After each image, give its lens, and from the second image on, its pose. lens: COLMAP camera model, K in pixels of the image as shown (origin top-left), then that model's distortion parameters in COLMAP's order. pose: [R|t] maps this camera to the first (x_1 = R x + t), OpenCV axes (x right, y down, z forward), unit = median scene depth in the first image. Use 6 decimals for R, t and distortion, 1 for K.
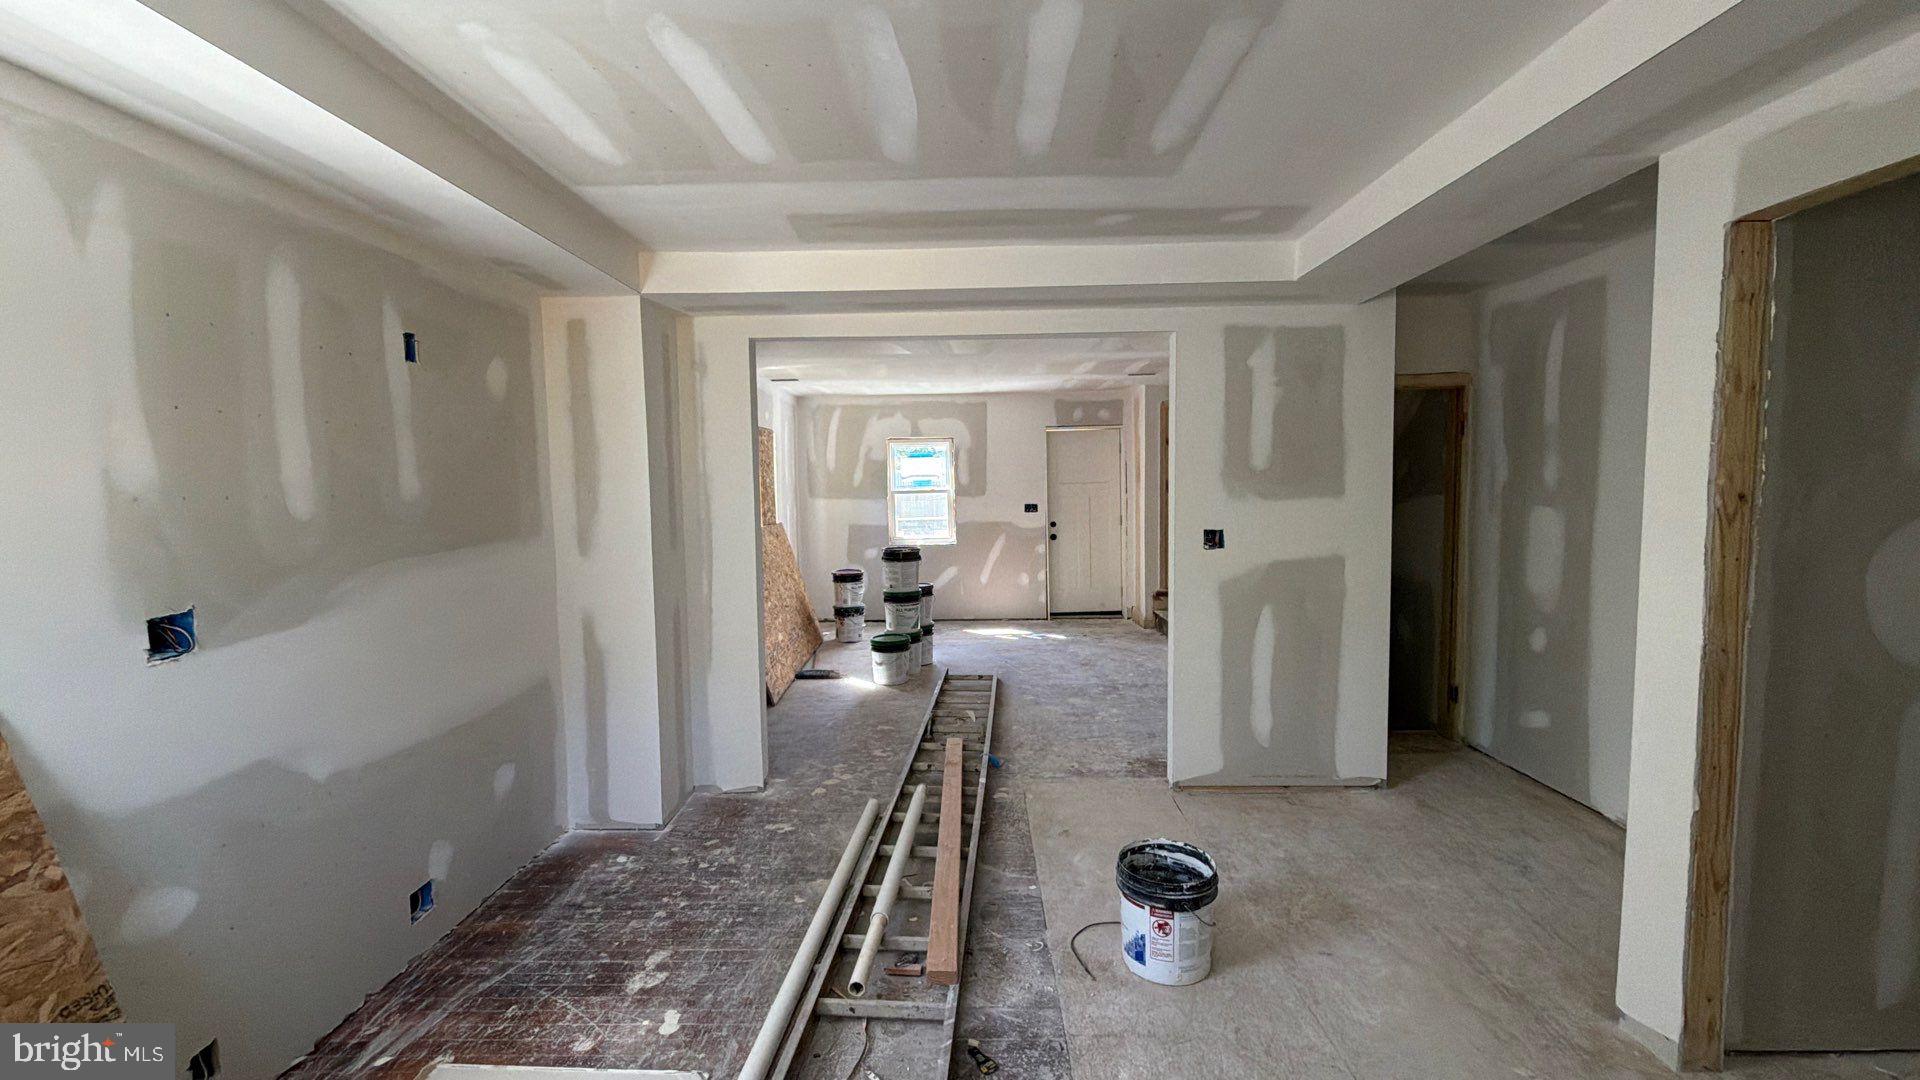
lens RADIAL K [[768.7, 0, 956.3], [0, 768.7, 542.0], [0, 0, 1]] dist [0.001149, -0.000536]
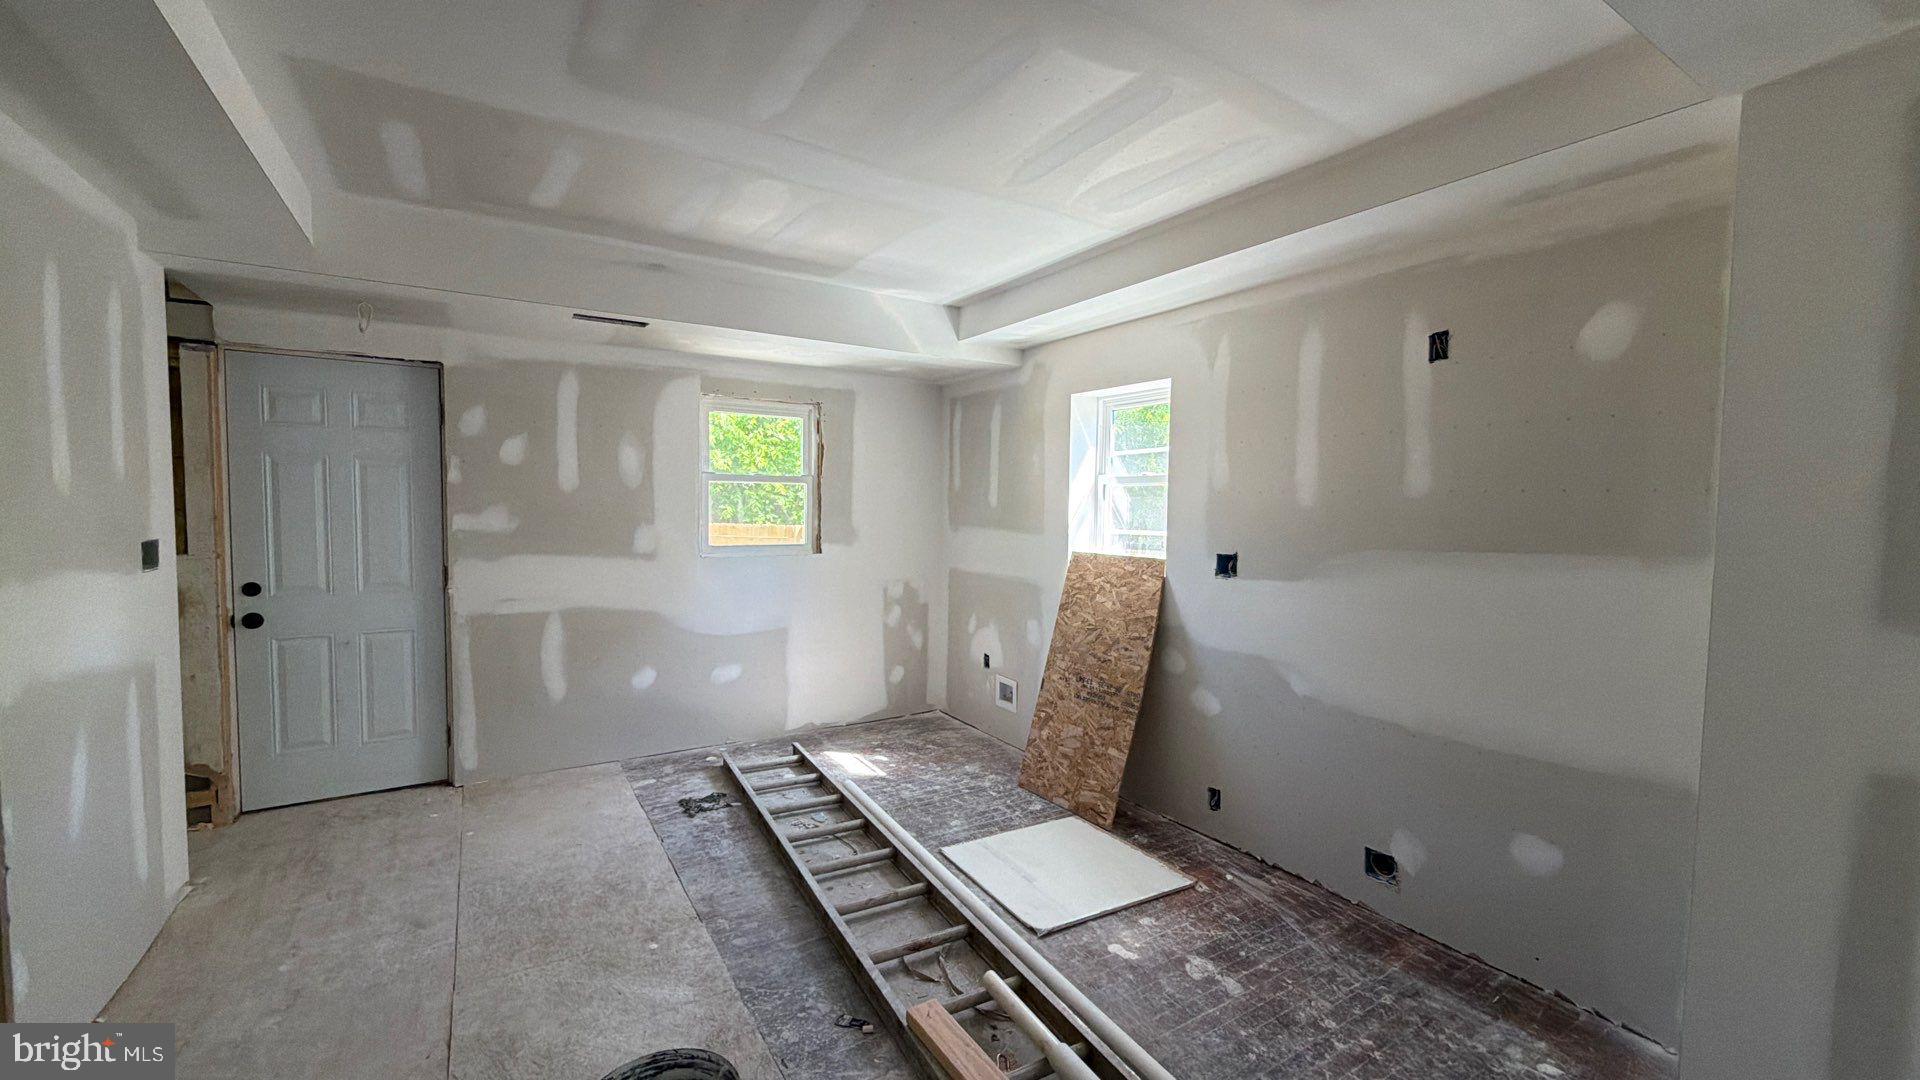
lens RADIAL K [[768.7, 0, 961.1], [0, 768.7, 540.0], [0, 0, 1]] dist [0.001149, -0.000536]
pose [[-0.835782, 0.030383, -0.548220, 0.259076], [-0.040740, 0.992284, 0.117103, -0.062723], [0.547548, 0.120207, -0.828095, 1.038864]]
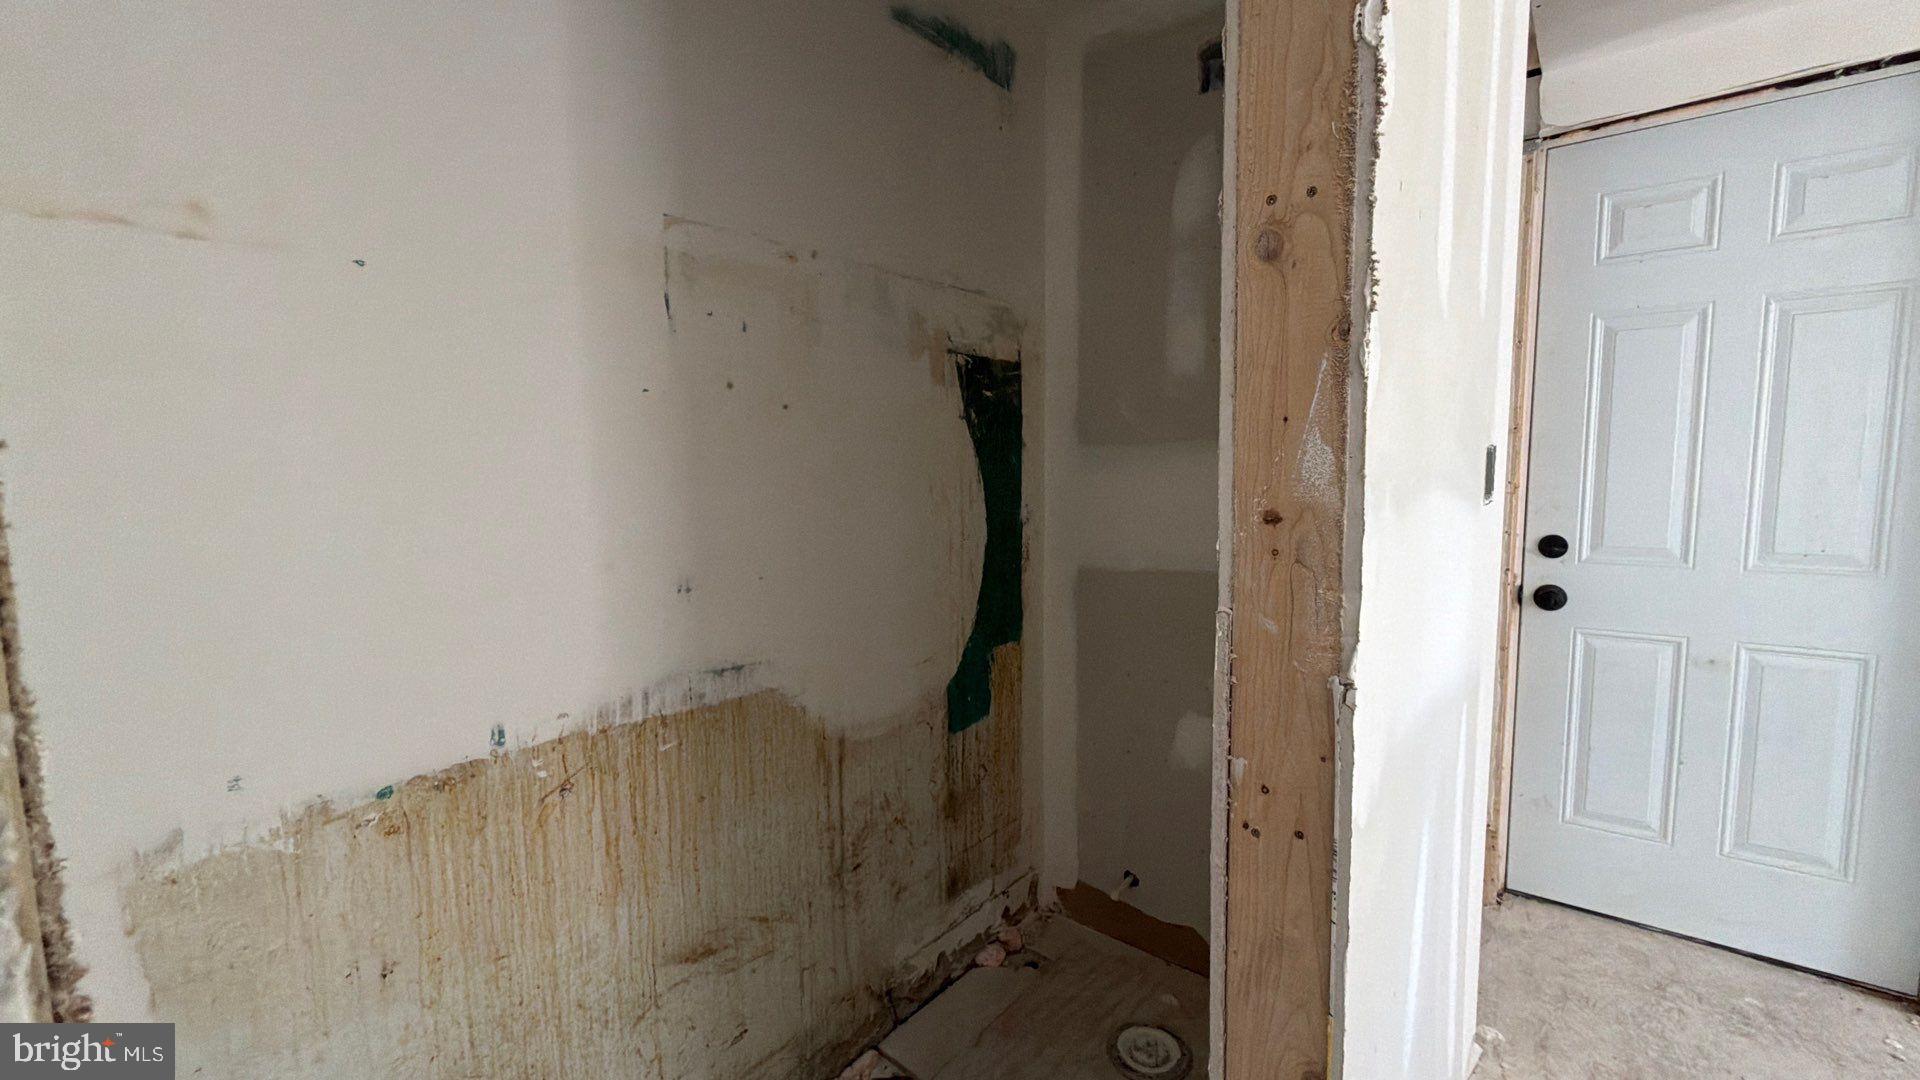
lens RADIAL K [[768.7, 0, 952.8], [0, 768.7, 541.4], [0, 0, 1]] dist [0.001149, -0.000536]
pose [[-0.784642, -0.036959, 0.618846, 0.464149], [0.071337, 0.986208, 0.149347, 0.019992], [-0.615831, 0.161331, -0.771184, 0.517589]]
